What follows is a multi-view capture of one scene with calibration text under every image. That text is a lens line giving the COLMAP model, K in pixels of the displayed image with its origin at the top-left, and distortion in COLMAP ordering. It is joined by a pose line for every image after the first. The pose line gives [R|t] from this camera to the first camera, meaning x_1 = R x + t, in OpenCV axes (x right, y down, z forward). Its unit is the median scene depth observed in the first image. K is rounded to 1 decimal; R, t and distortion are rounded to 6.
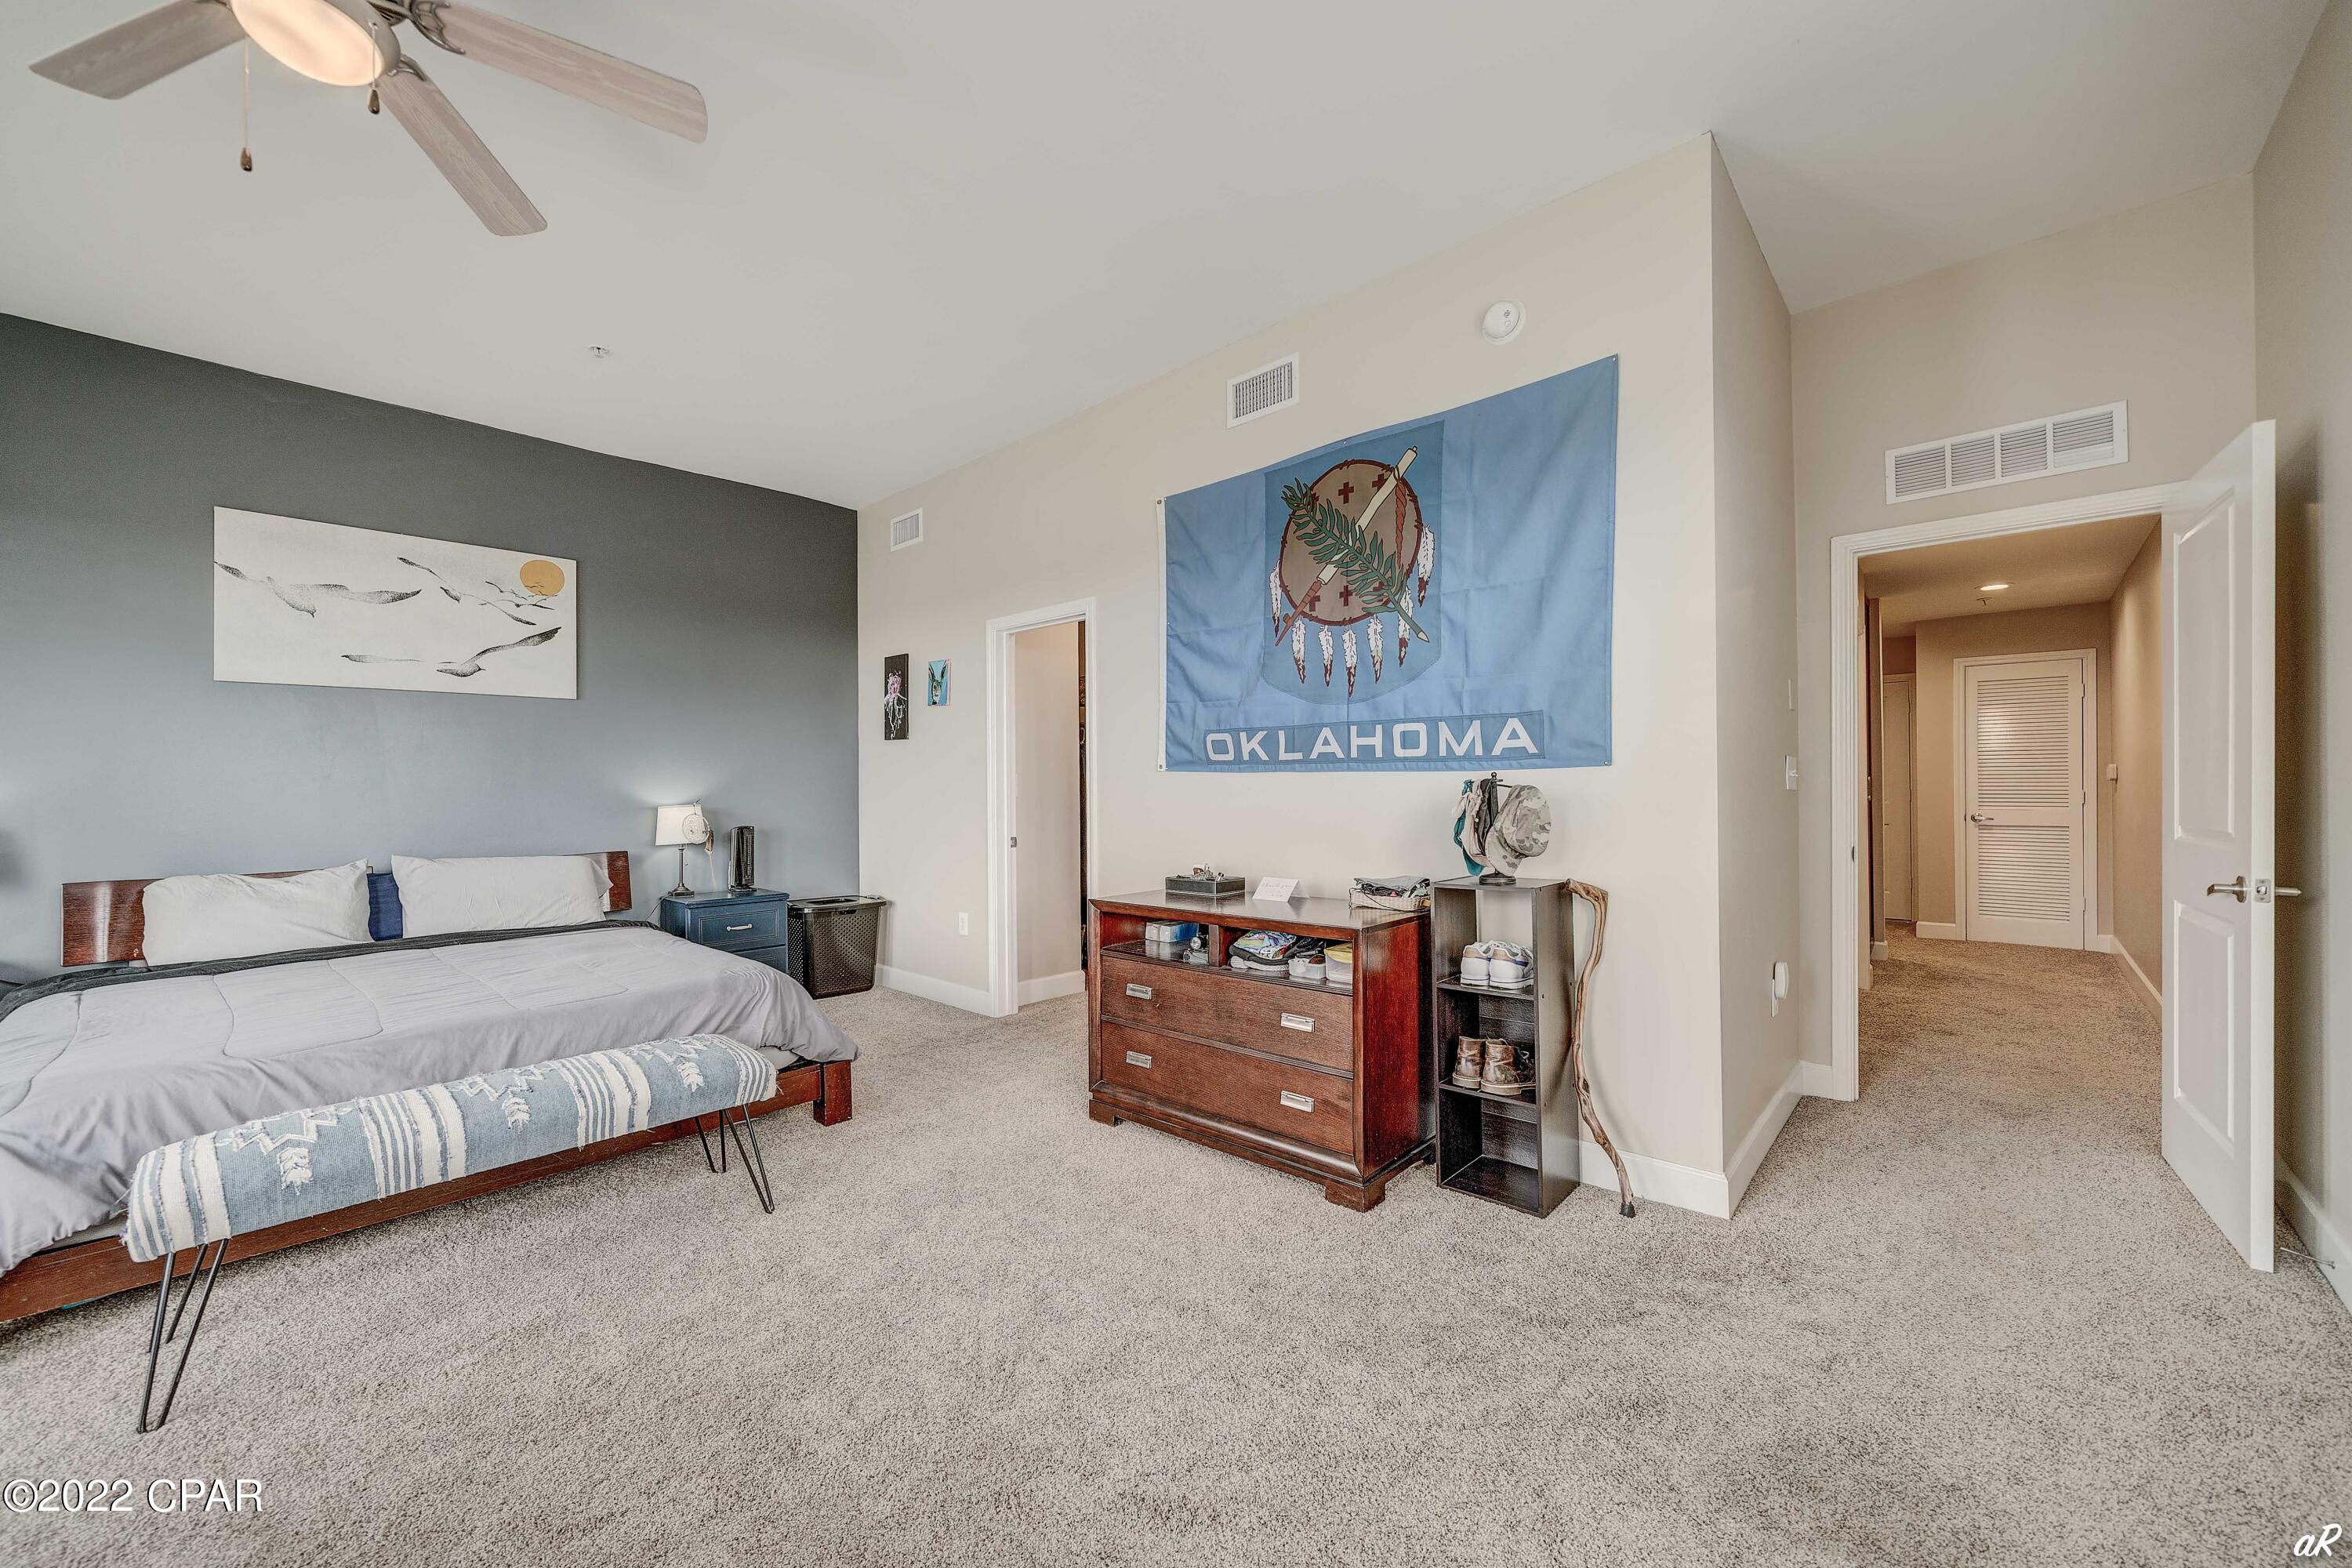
lens RADIAL K [[872.2, 0, 1176.0], [0, 872.2, 784.0], [0, 0, 1]] dist [0.000177, 0.000056]
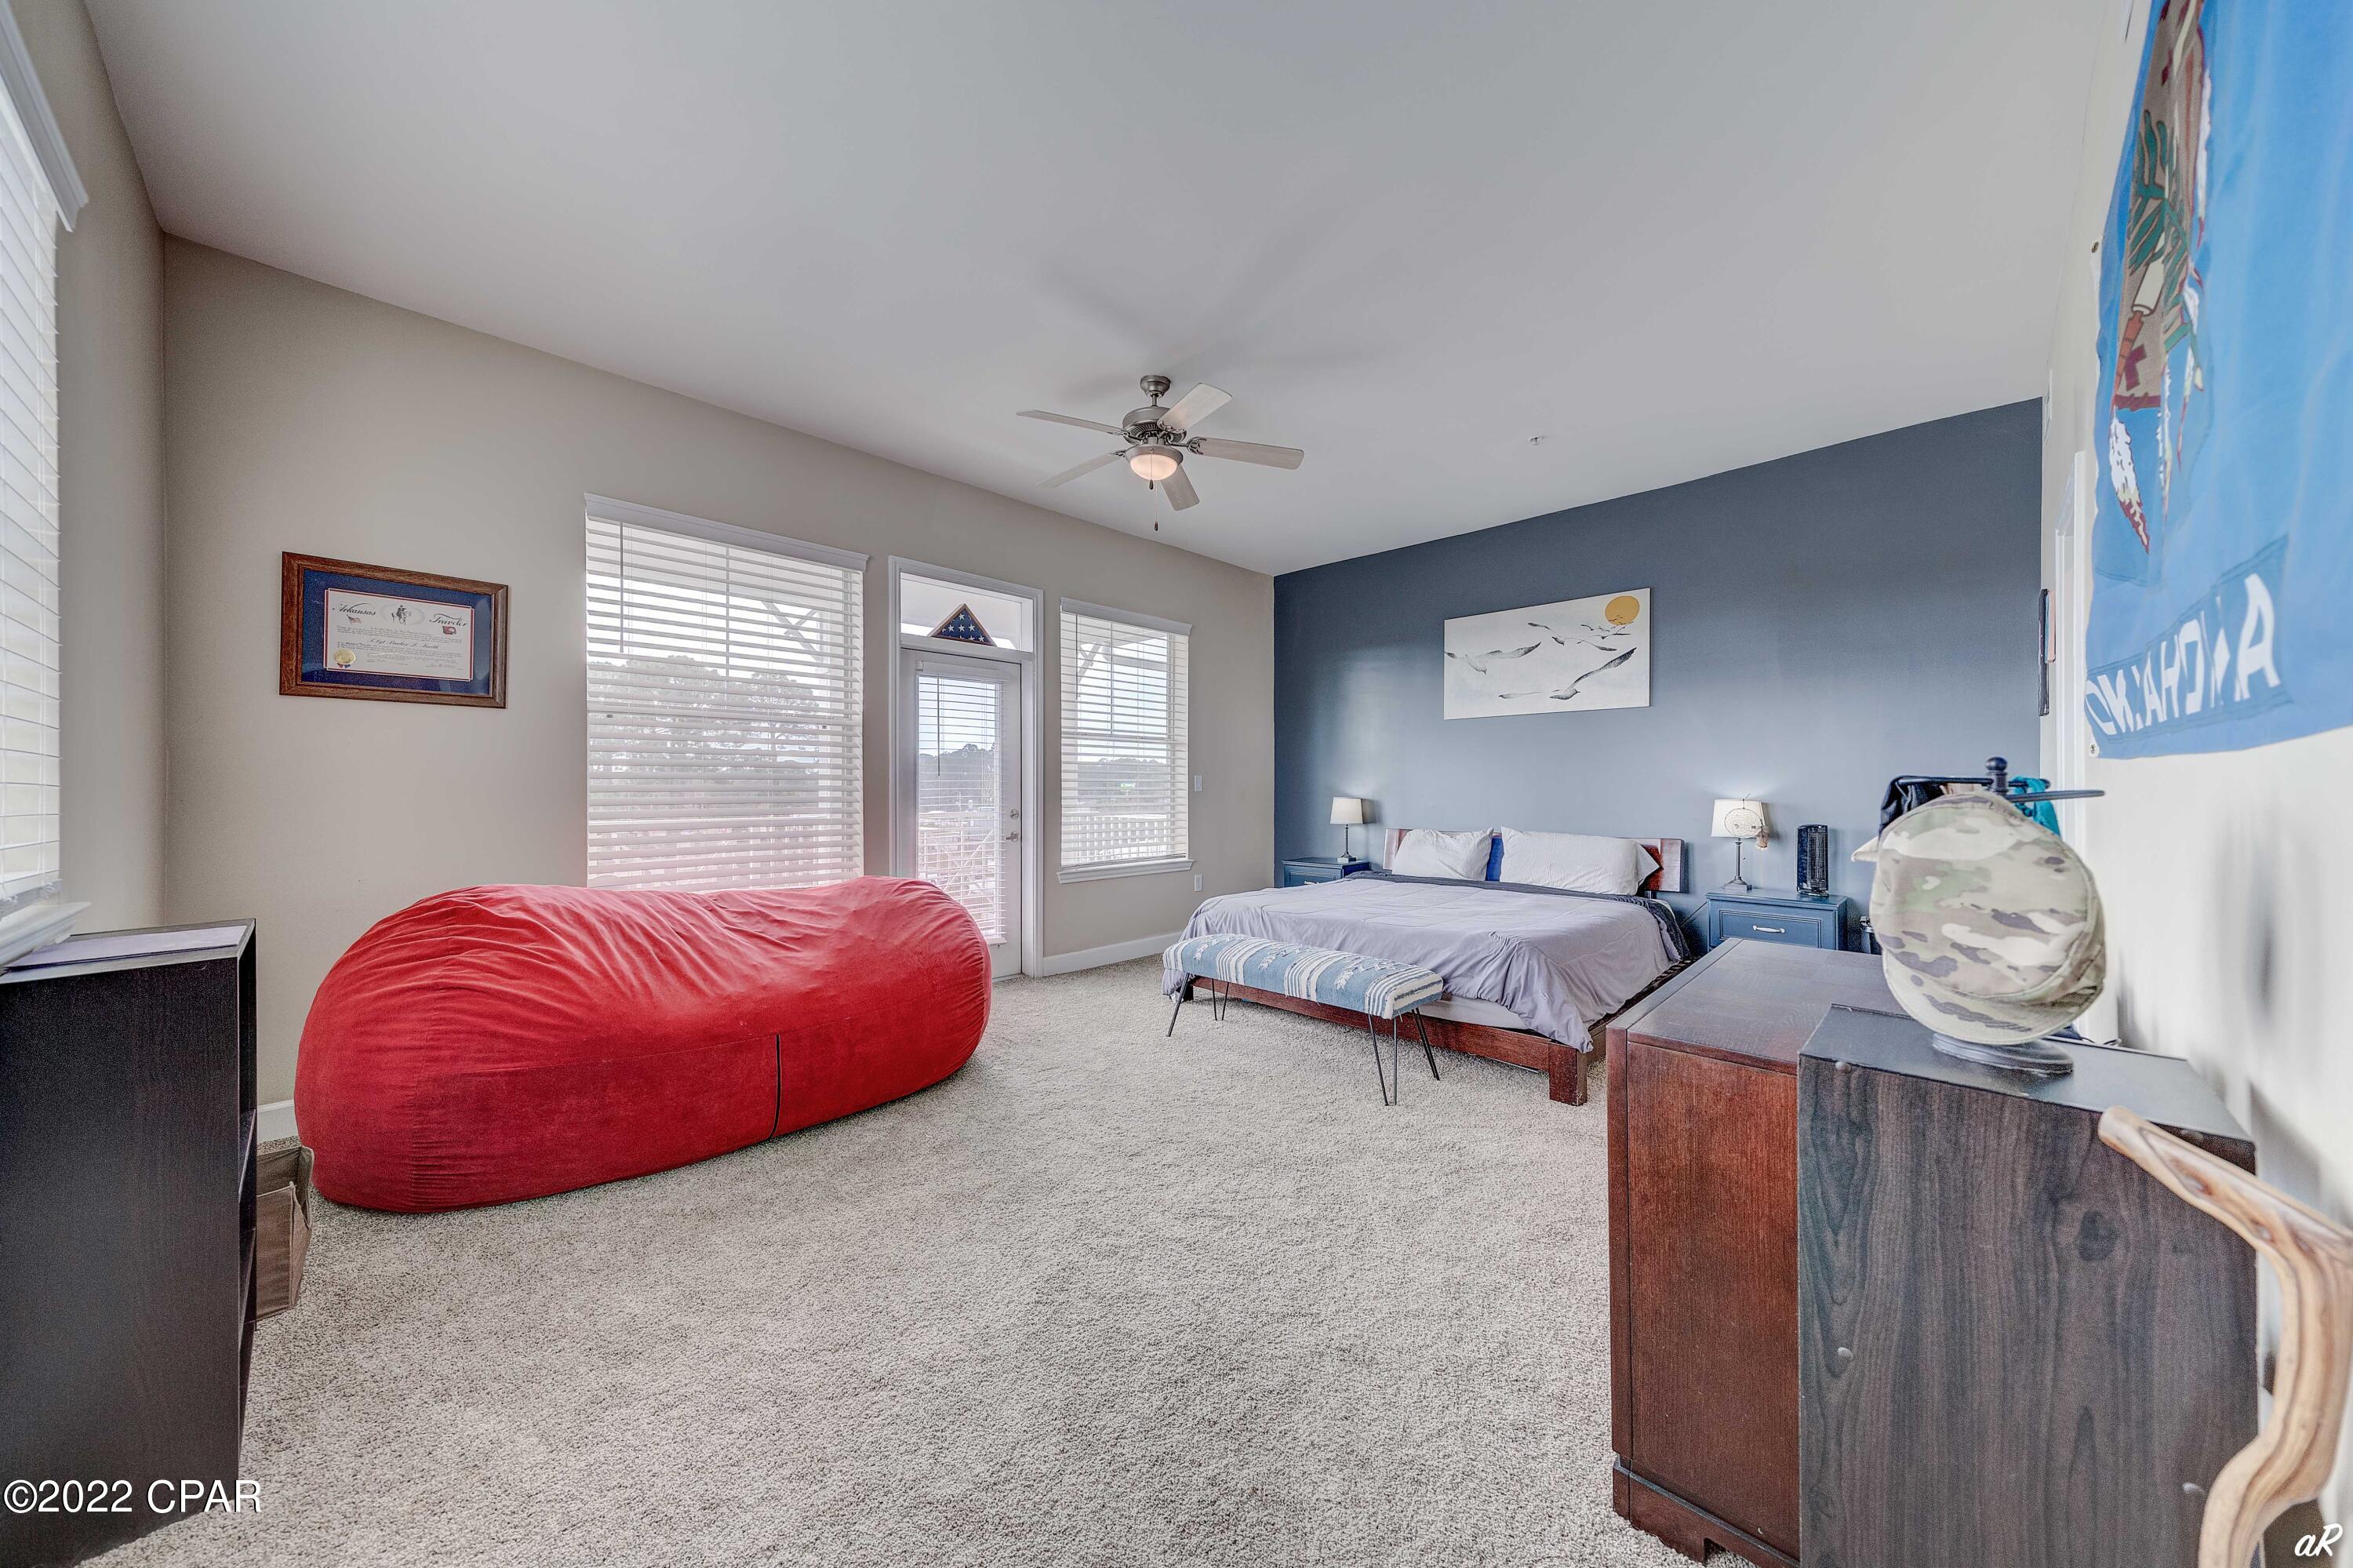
lens RADIAL K [[800.4, 0, 1178.6], [0, 800.4, 793.8], [0, 0, 1]] dist [0.019162, -0.000018]
pose [[-0.014368, 0.022800, -0.999637, 0.483569], [0.003602, 0.999735, 0.022750, -0.007457], [0.999890, -0.003274, -0.014446, 0.450700]]
